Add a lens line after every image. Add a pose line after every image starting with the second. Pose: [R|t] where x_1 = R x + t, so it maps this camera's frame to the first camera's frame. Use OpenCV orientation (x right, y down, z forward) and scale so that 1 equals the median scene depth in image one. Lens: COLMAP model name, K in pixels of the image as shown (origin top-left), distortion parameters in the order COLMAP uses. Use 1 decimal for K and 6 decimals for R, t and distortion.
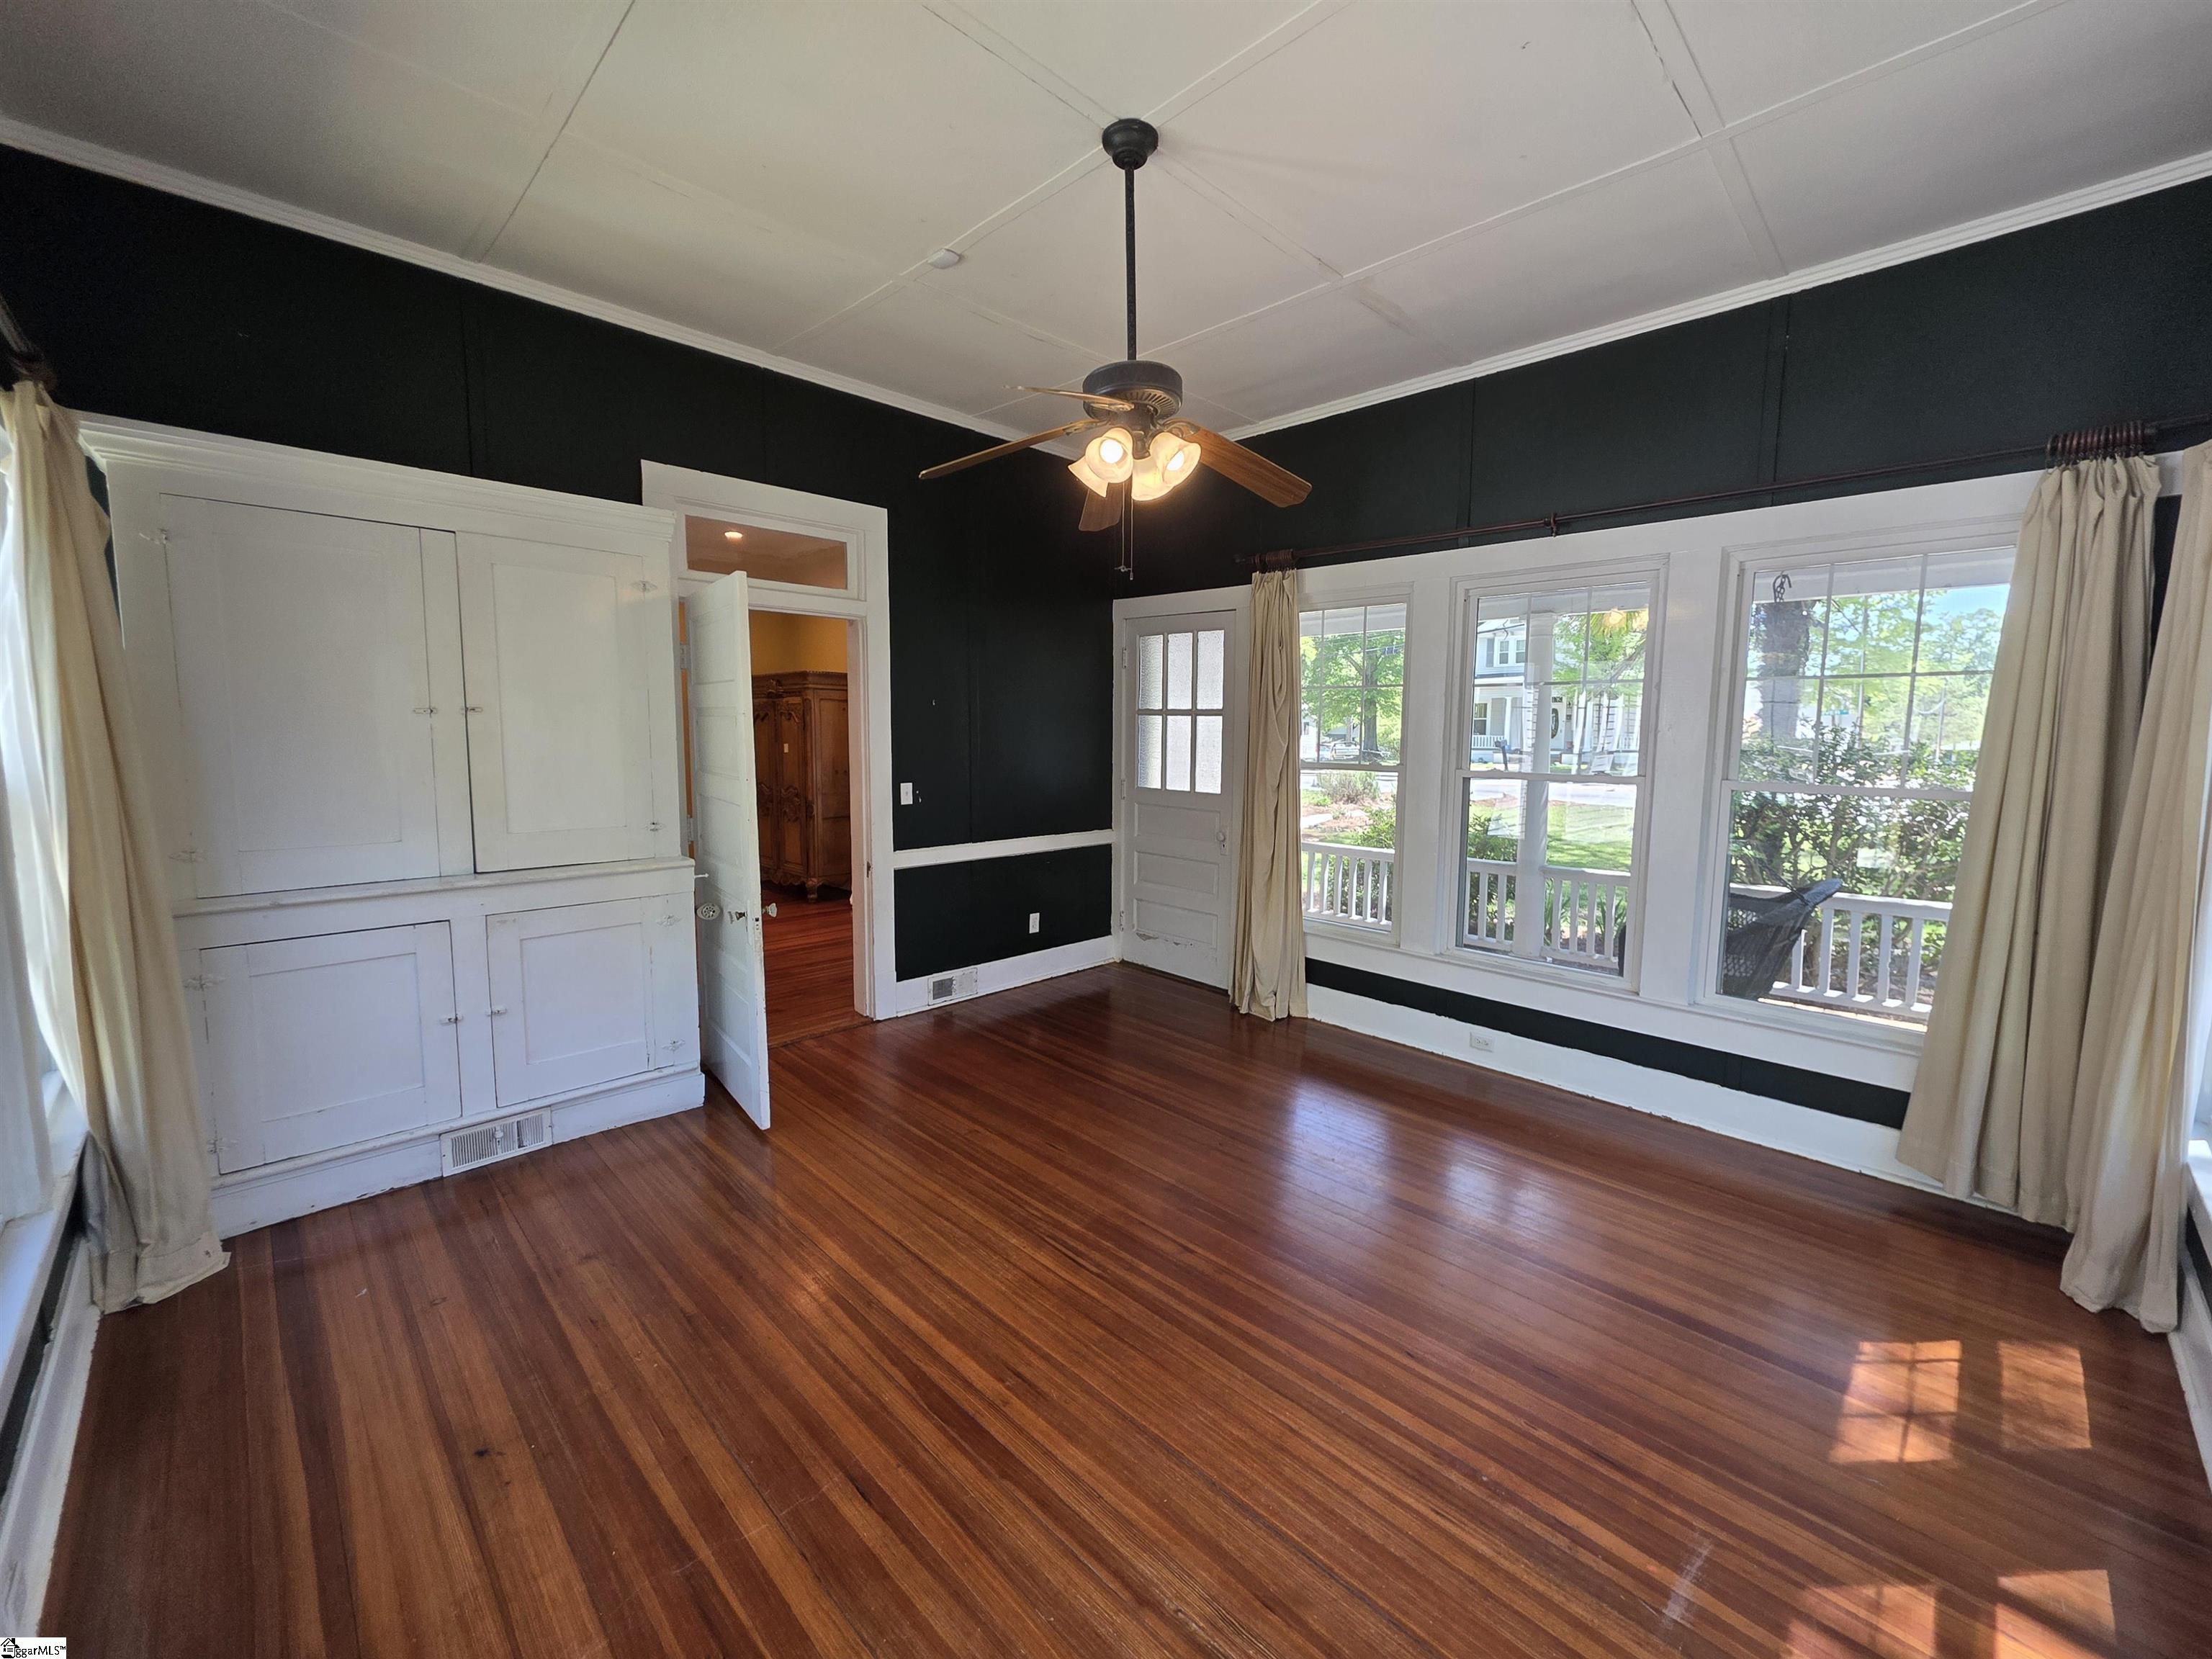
lens RADIAL K [[876.9, 0, 1145.0], [0, 876.9, 822.9], [0, 0, 1]] dist [-0.000583, -0.000120]
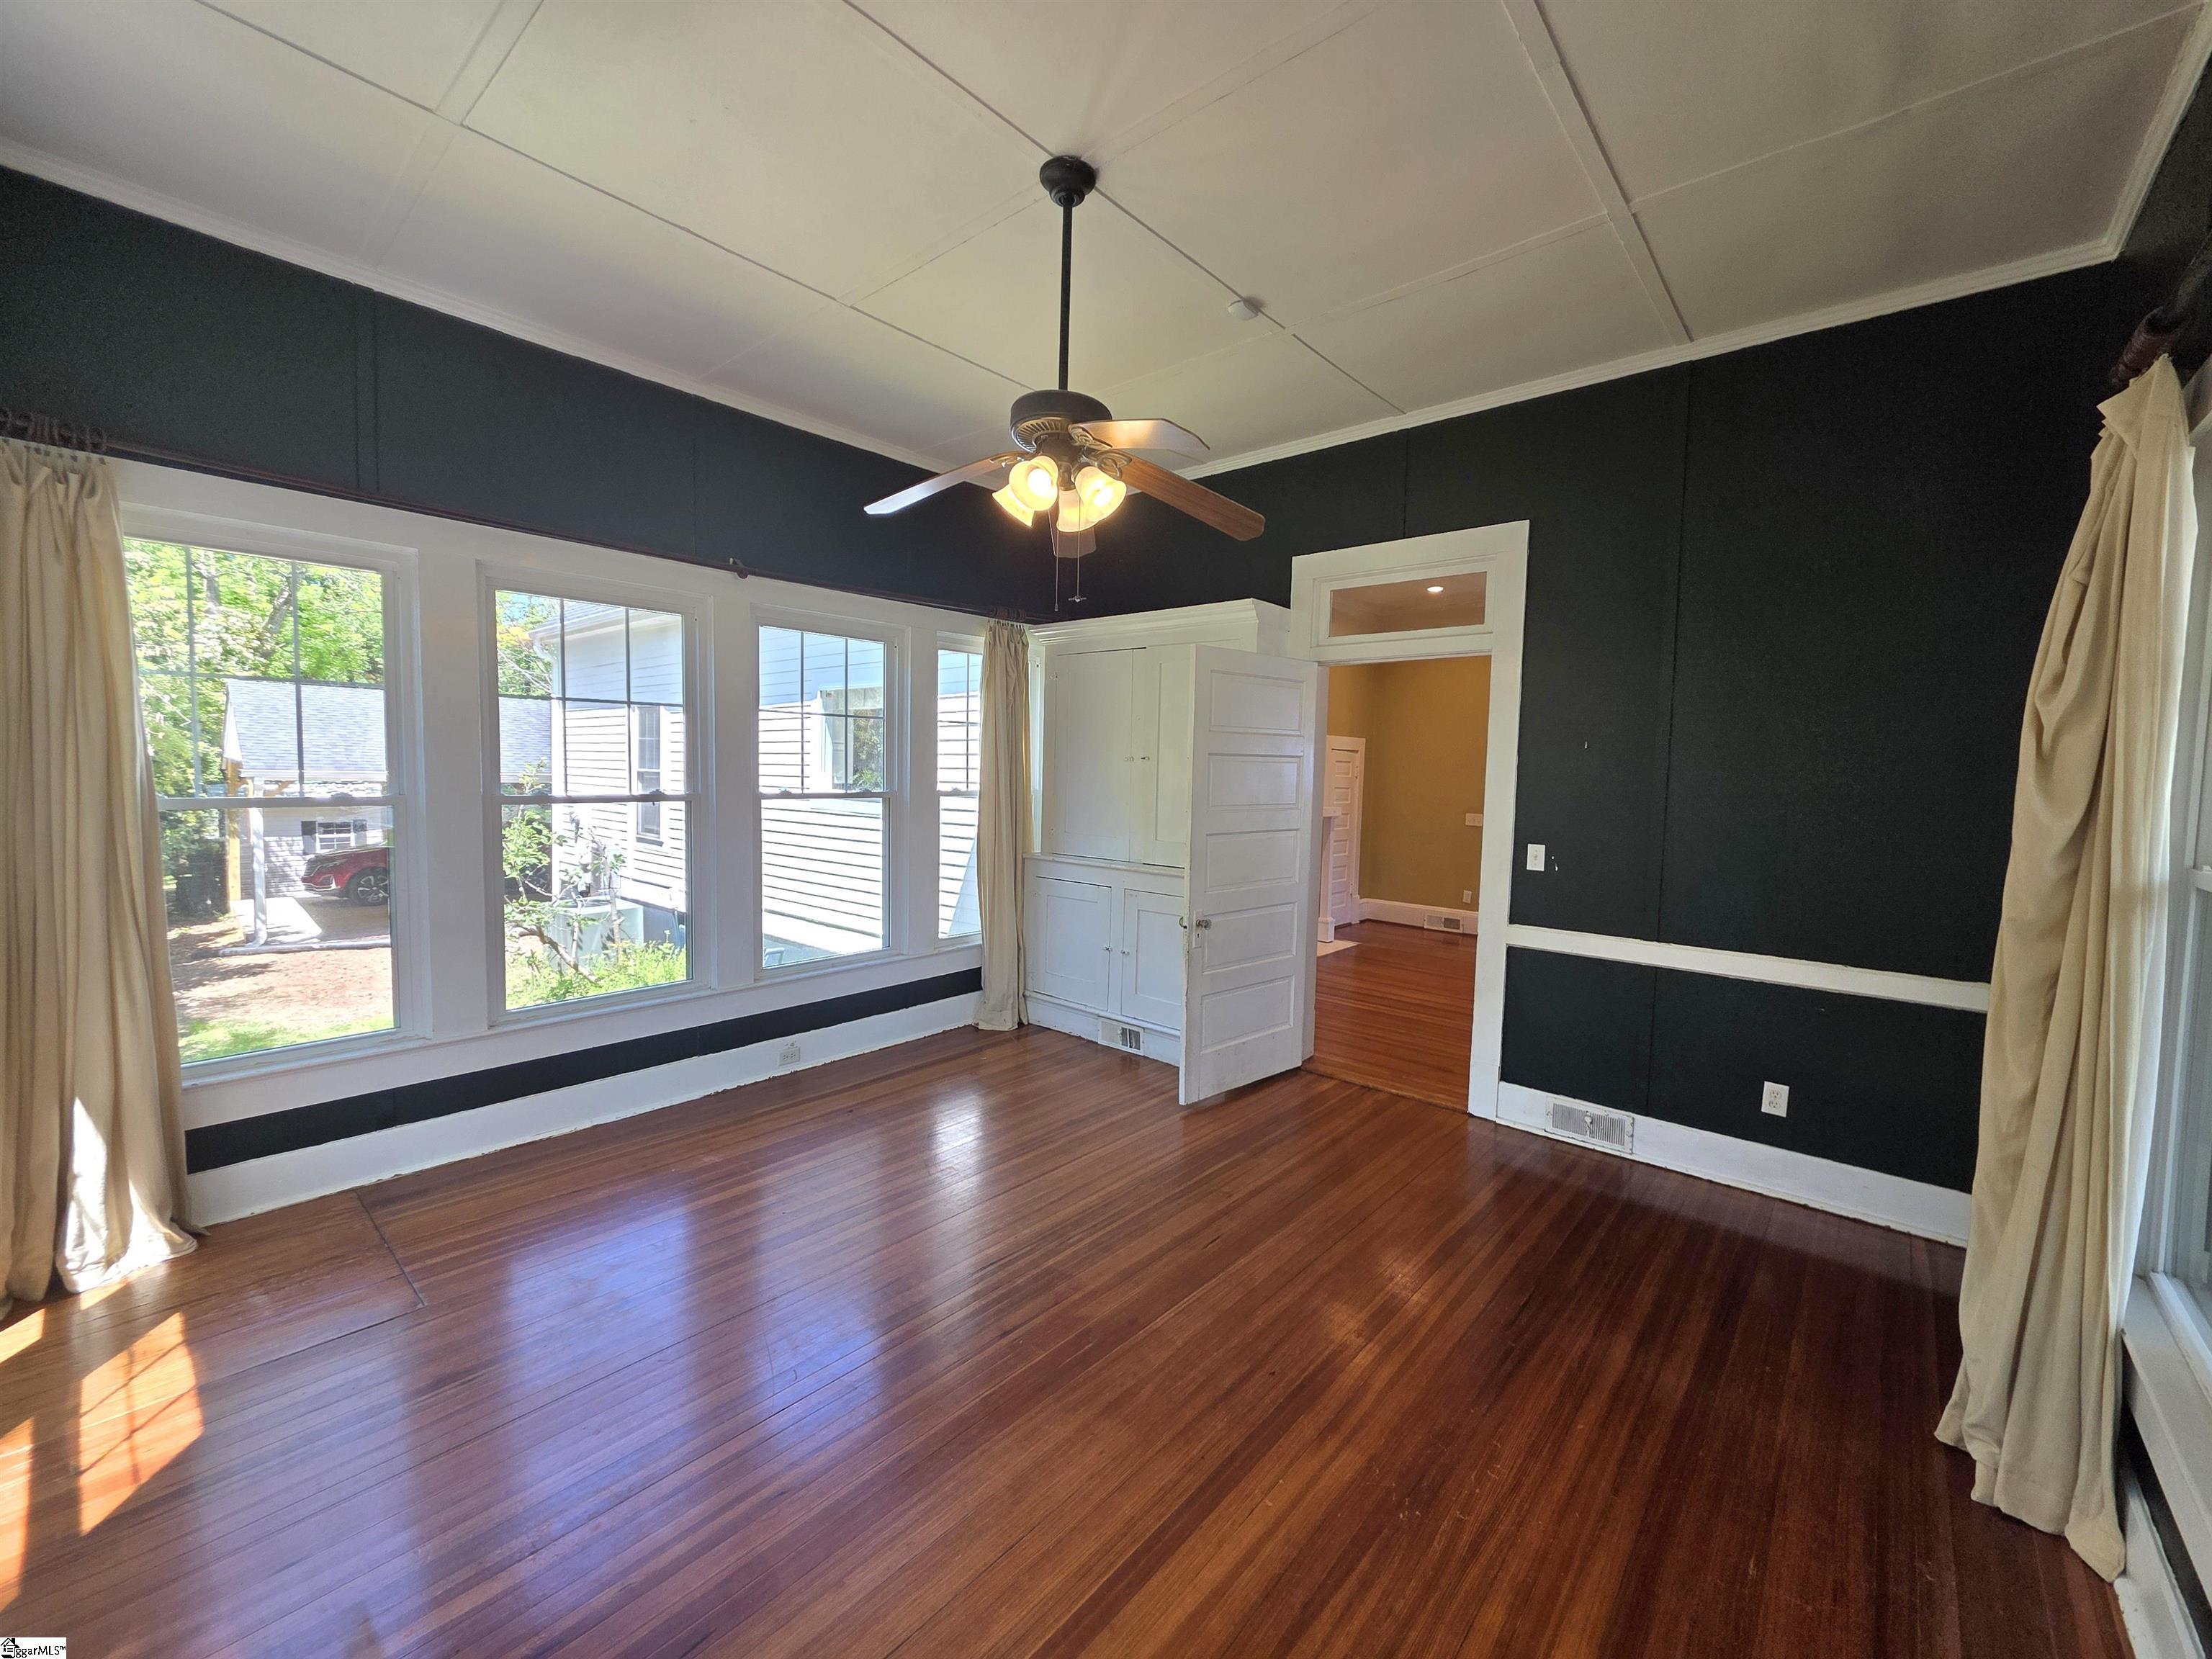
lens RADIAL K [[890.9, 0, 1112.8], [0, 890.9, 823.2], [0, 0, 1]] dist [0.000689, -0.000241]
pose [[0.043382, 0.052103, -0.997699, 0.572453], [-0.127319, 0.990785, 0.046206, -0.057019], [0.990913, 0.125022, 0.049615, 0.603375]]
